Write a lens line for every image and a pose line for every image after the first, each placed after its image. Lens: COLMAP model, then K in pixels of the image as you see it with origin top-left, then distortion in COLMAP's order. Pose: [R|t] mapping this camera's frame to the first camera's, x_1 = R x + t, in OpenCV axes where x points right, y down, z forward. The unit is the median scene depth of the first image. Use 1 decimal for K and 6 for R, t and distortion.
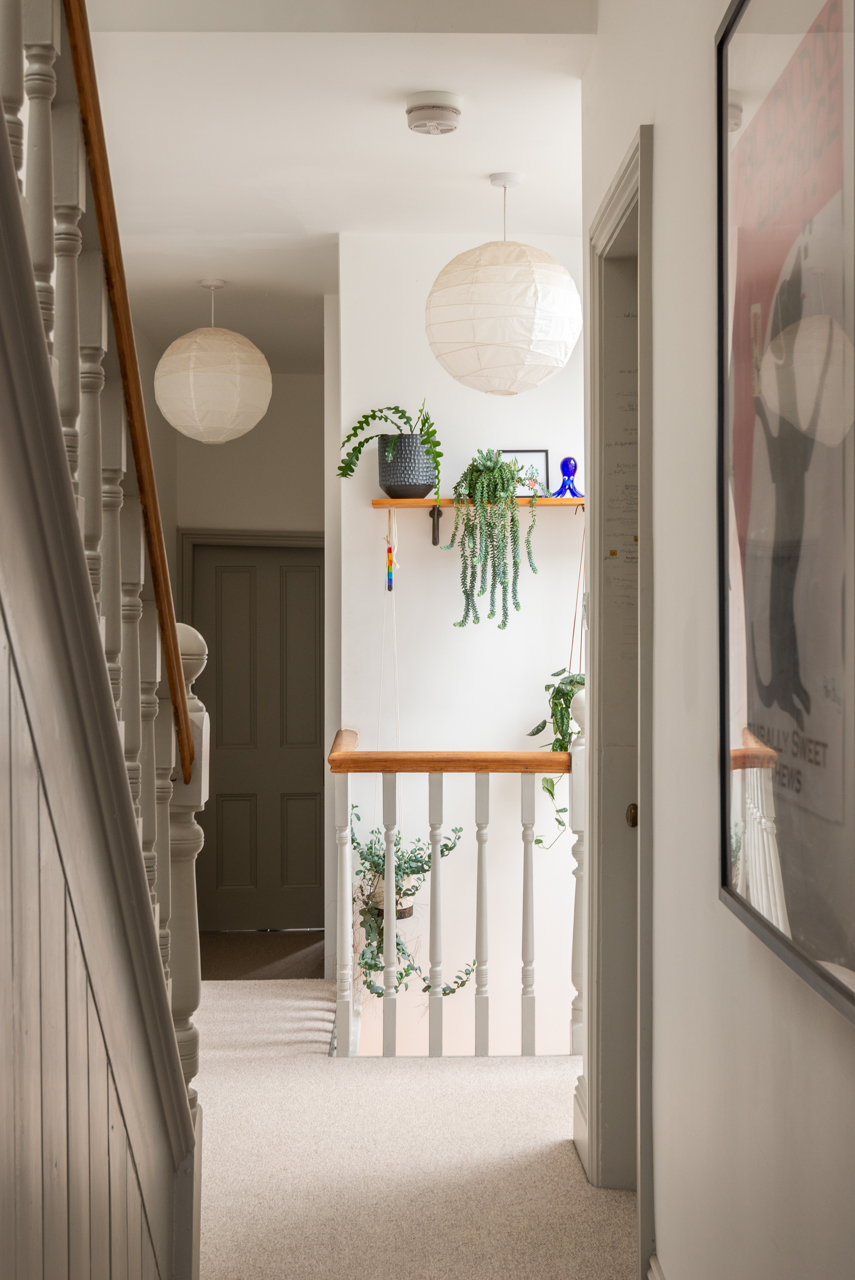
lens RADIAL K [[1300.5, 0, 426.0], [0, 1300.5, 640.7], [0, 0, 1]] dist [0.004145, 0.000000]
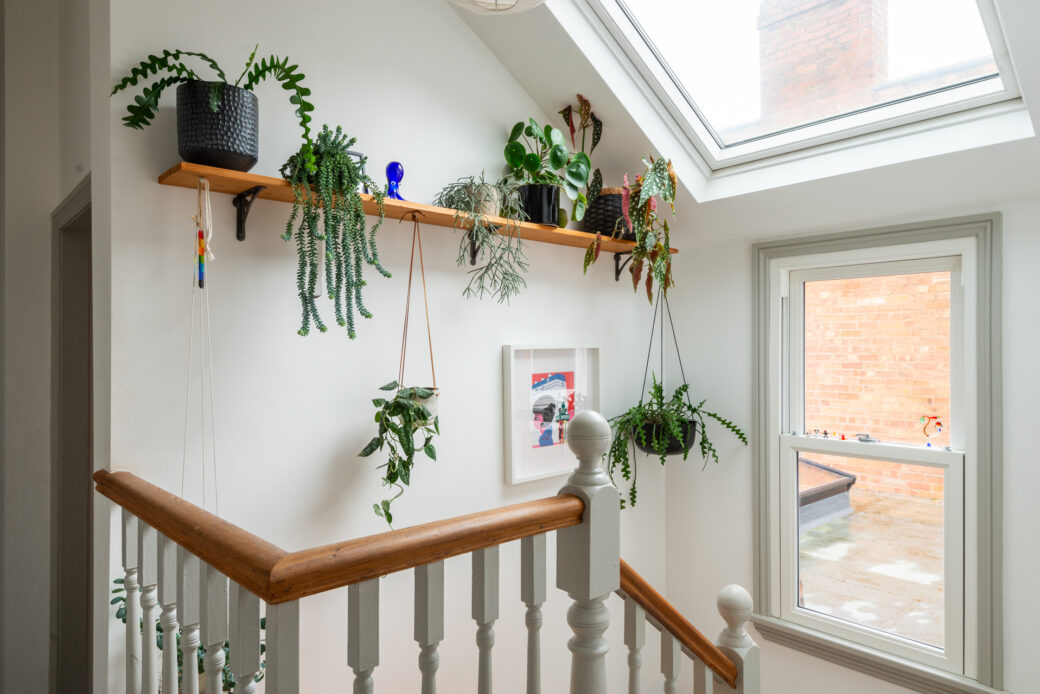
lens RADIAL K [[648.8, 0, 522.8], [0, 648.8, 350.8], [0, 0, 1]] dist [0.018924, -0.000021]
pose [[0.780813, 0.000065, 0.624765, -0.120770], [0.001233, 0.999998, -0.001645, -0.000258], [-0.624763, 0.002055, 0.780811, 0.583823]]
